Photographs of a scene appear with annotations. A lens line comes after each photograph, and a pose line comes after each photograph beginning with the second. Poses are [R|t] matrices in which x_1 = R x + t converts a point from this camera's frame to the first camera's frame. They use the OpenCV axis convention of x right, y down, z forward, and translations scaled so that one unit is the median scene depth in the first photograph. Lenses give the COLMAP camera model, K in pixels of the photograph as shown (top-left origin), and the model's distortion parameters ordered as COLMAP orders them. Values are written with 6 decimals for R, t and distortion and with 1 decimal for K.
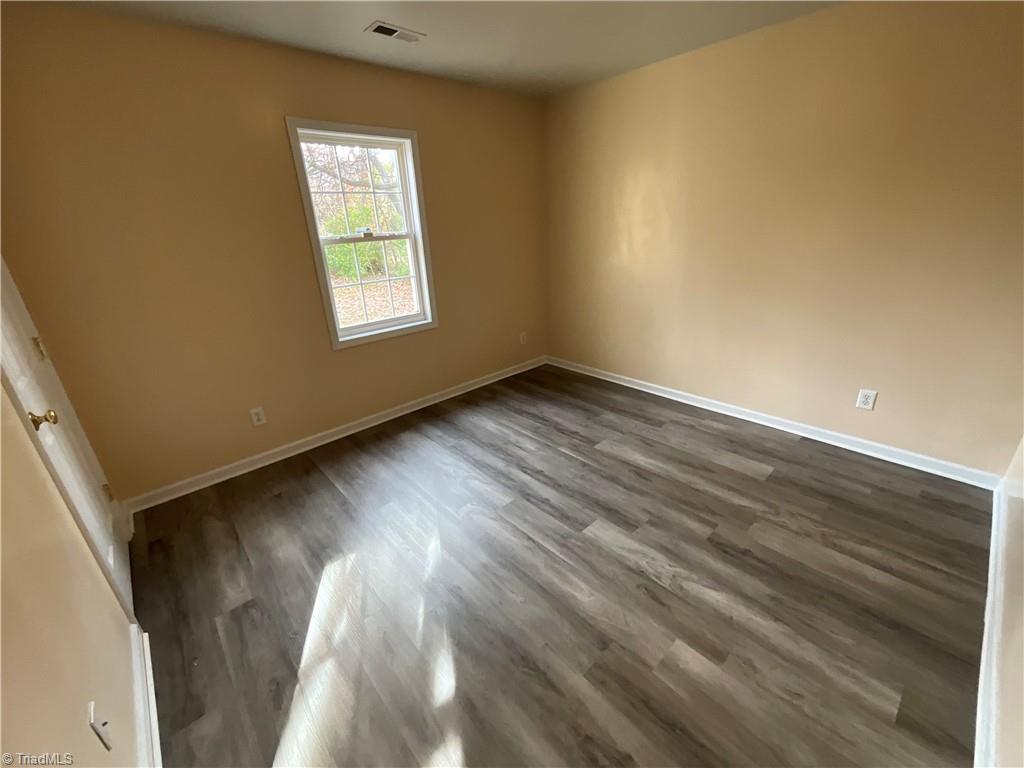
lens RADIAL K [[418.3, 0, 512.0], [0, 418.3, 384.0], [0, 0, 1]] dist [-0.001019, -0.000001]
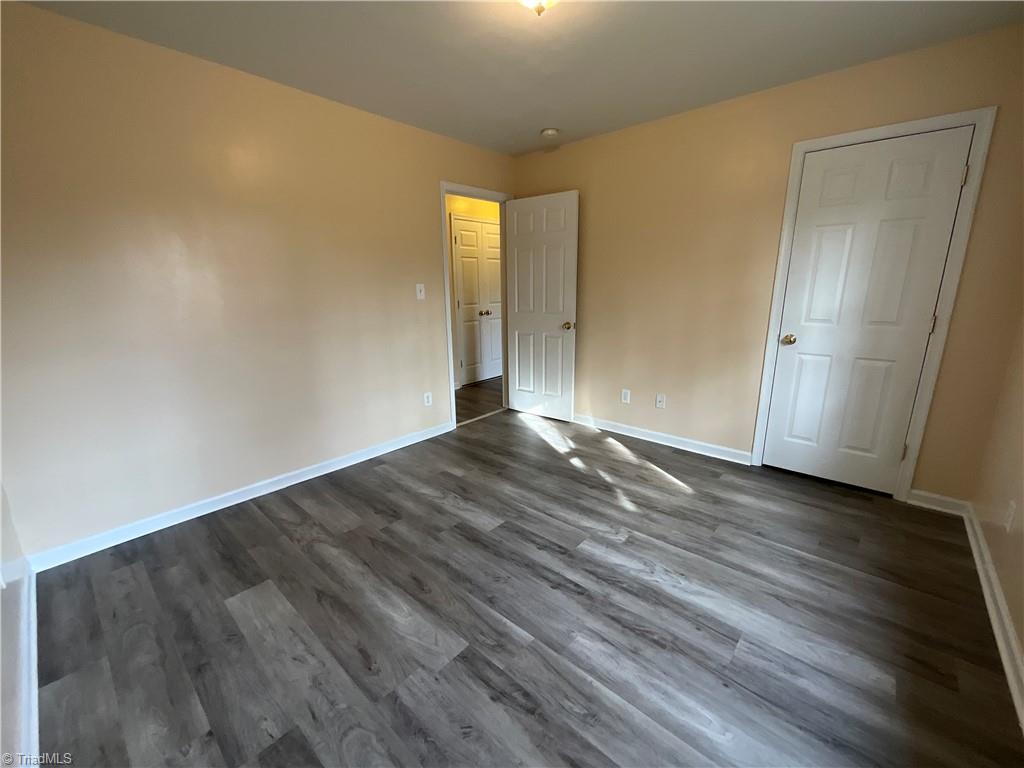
lens RADIAL K [[418.3, 0, 512.0], [0, 418.3, 384.0], [0, 0, 1]] dist [-0.001019, -0.000001]
pose [[-0.992777, 0.084064, -0.085594, 0.194926], [0.019104, 0.815125, 0.578969, -0.542005], [0.118441, 0.573152, -0.810844, 1.553213]]
